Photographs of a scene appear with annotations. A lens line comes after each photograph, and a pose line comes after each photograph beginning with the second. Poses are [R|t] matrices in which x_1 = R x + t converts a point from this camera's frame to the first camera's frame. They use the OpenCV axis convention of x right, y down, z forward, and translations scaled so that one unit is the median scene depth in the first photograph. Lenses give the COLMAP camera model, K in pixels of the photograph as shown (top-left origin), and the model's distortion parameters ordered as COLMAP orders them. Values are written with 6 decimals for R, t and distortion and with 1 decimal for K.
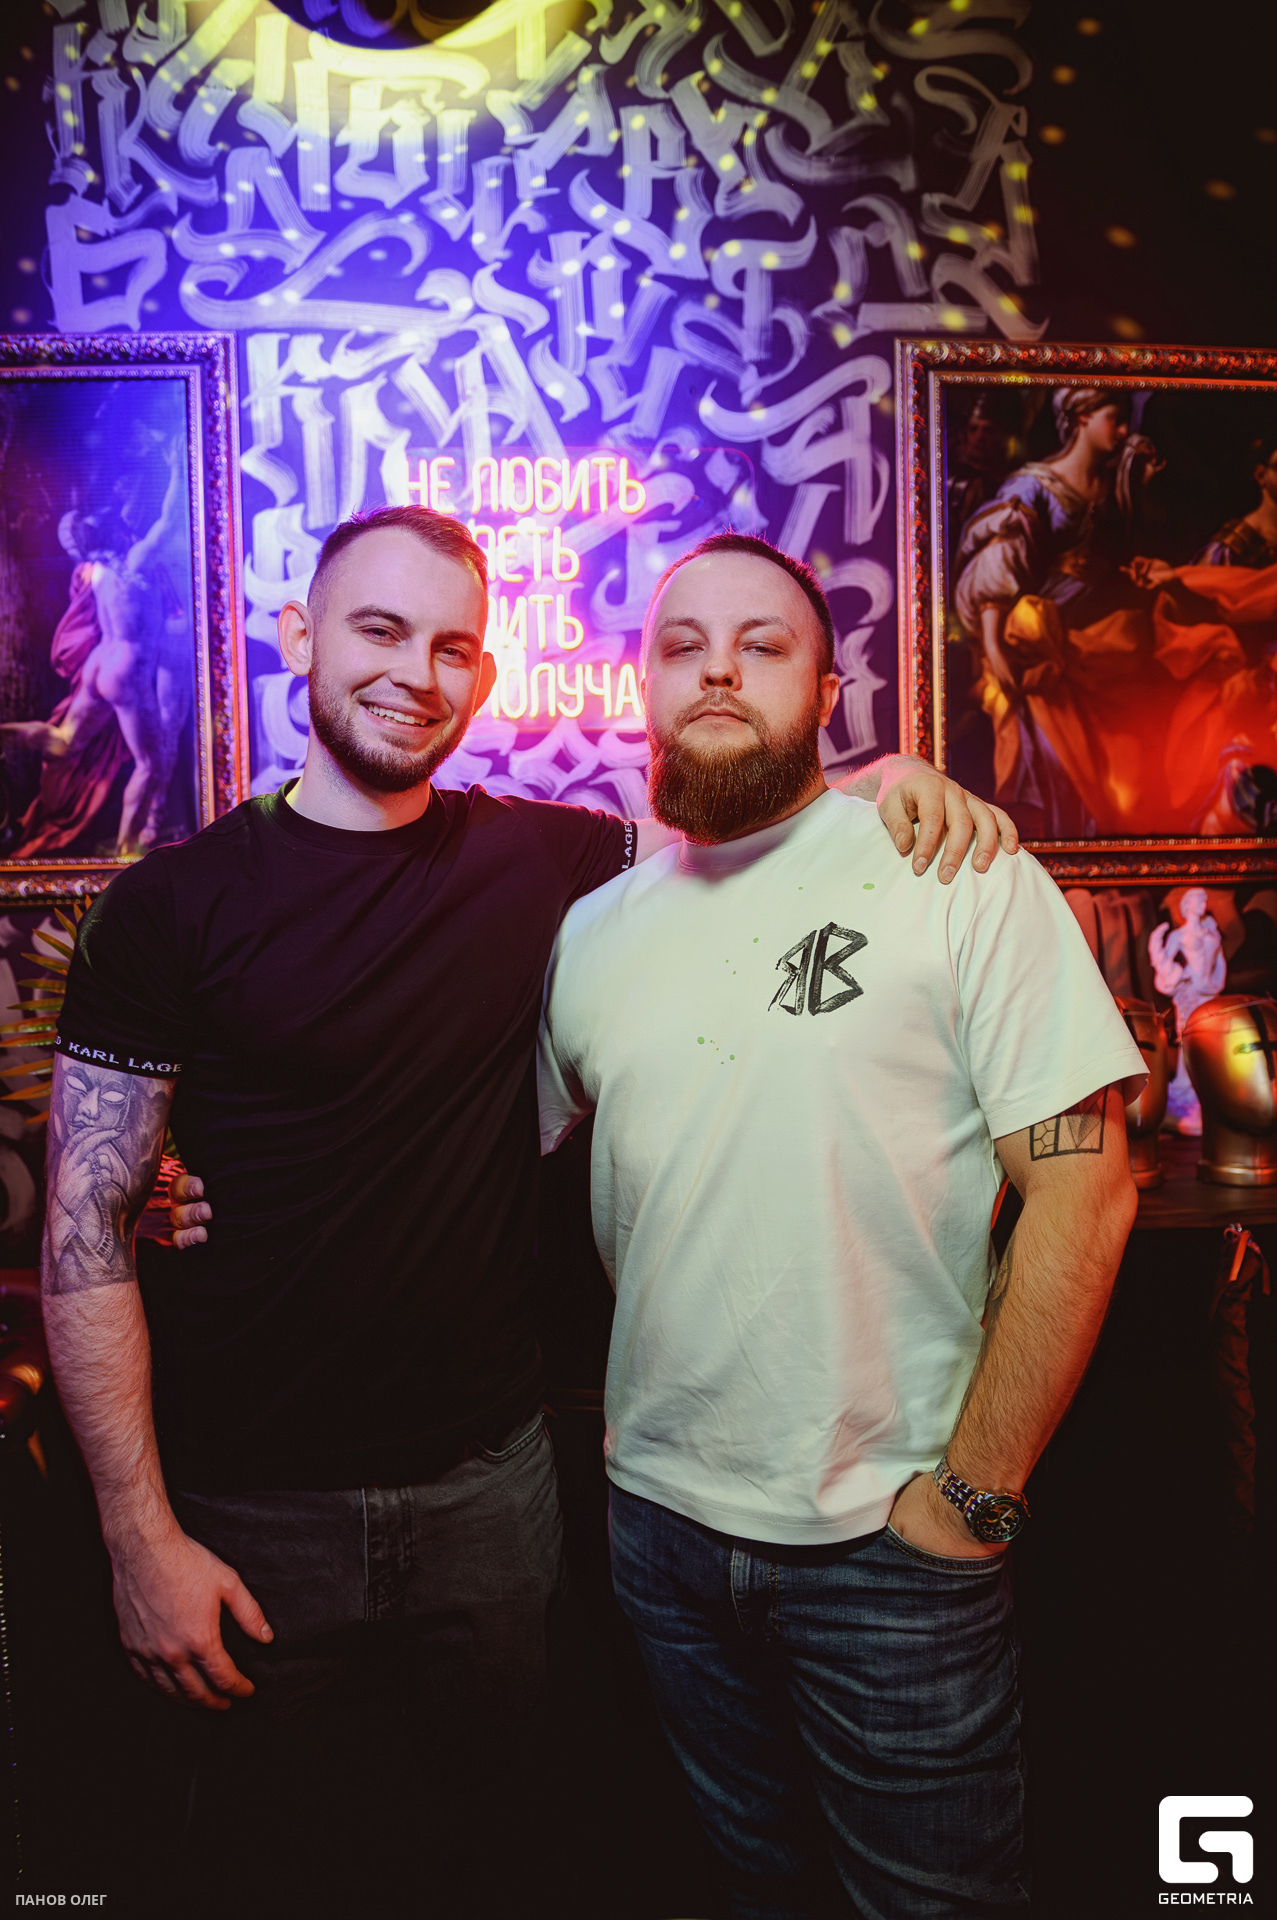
lens RADIAL K [[1261.7, 0, 638.5], [0, 1261.7, 960.0], [0, 0, 1]] dist [-0.123007, -0.000469]
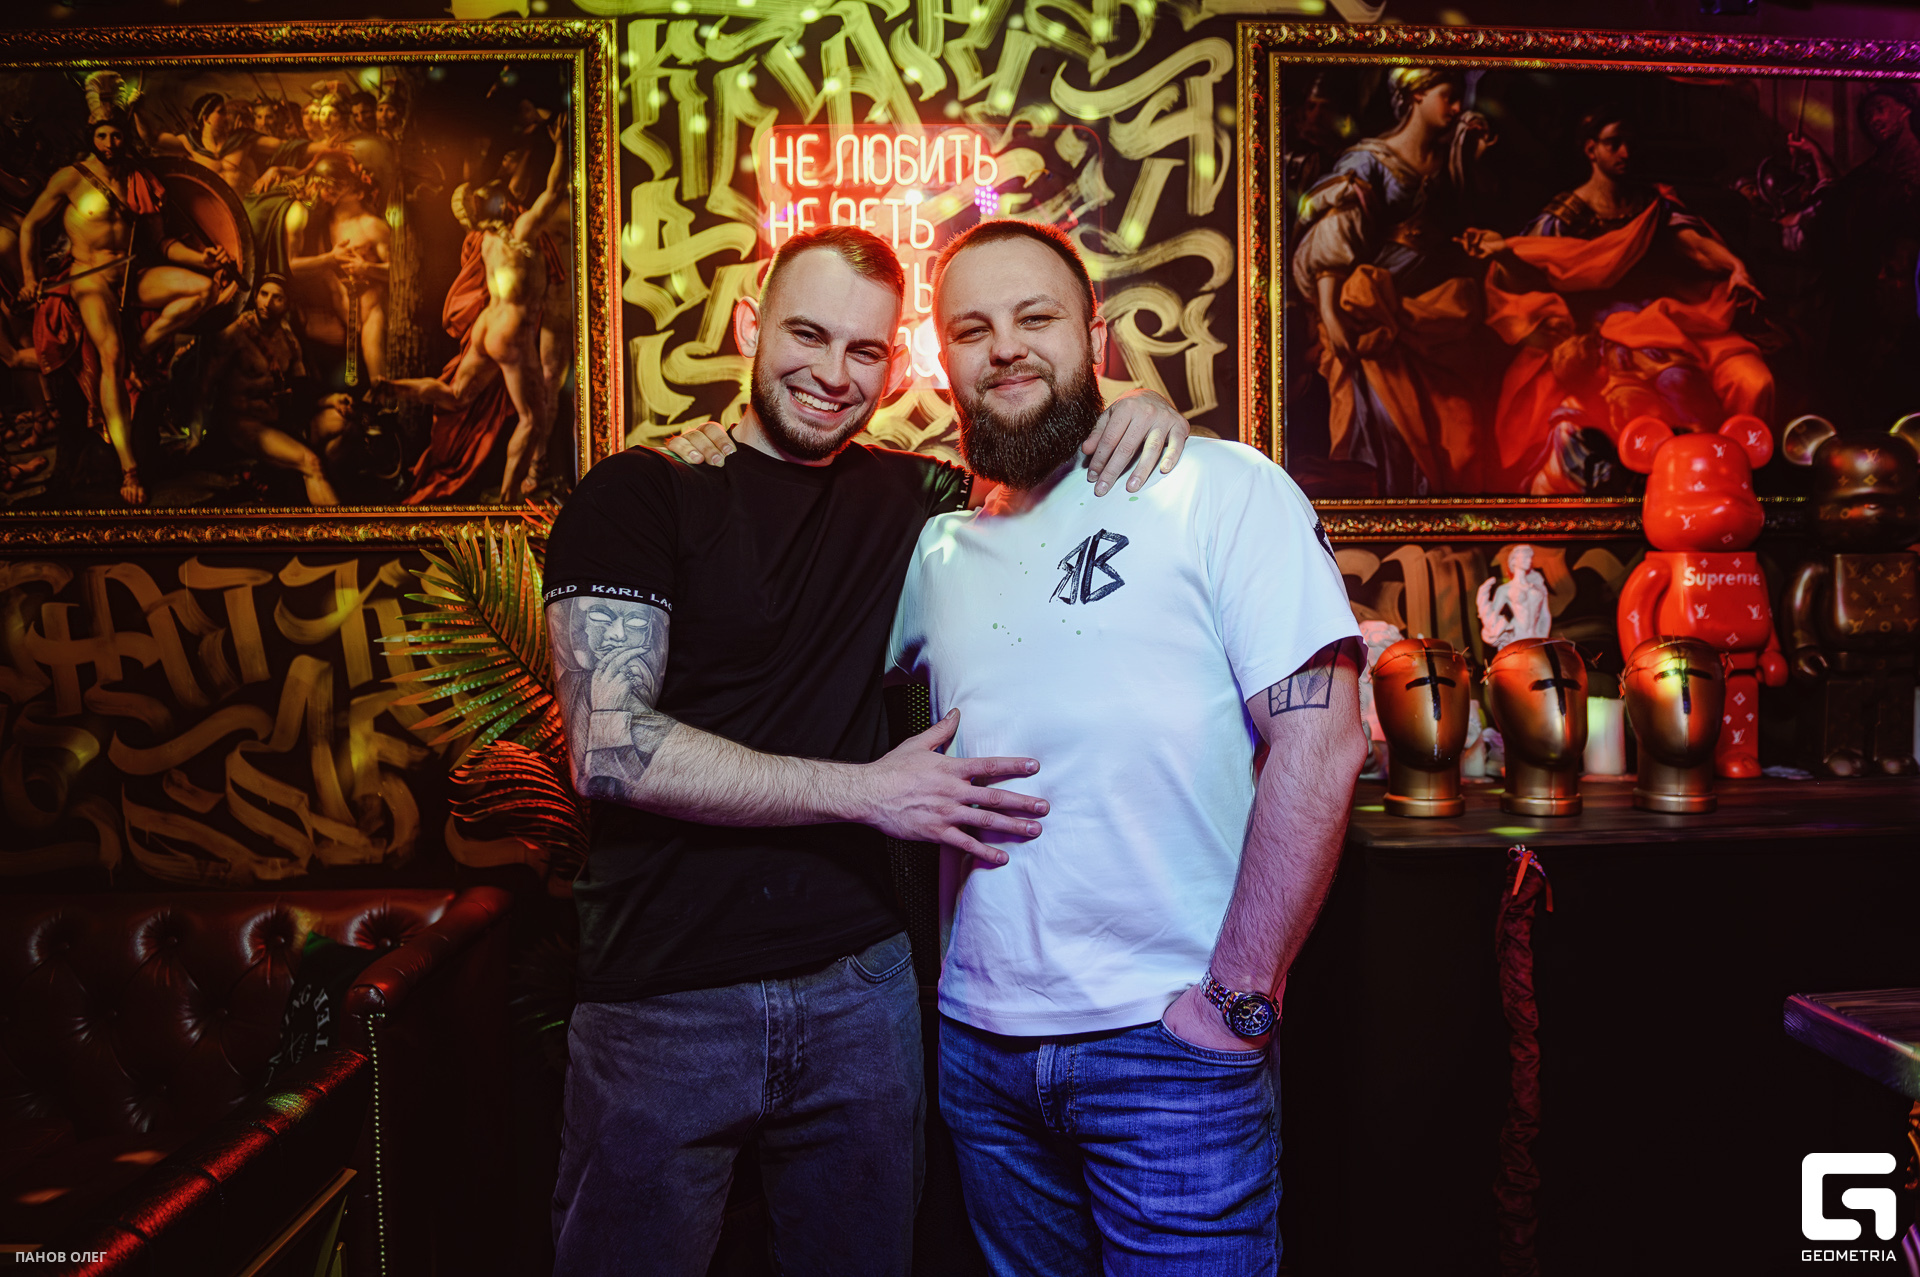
lens RADIAL K [[1404.3, 0, 960.0], [0, 1404.3, 638.5], [0, 0, 1]] dist [-0.151319, -0.000735]
pose [[0.999190, 0.011477, -0.038564, 0.022993], [-0.012063, 0.999815, -0.014998, 0.044579], [0.038385, 0.015451, 0.999144, -0.174694]]
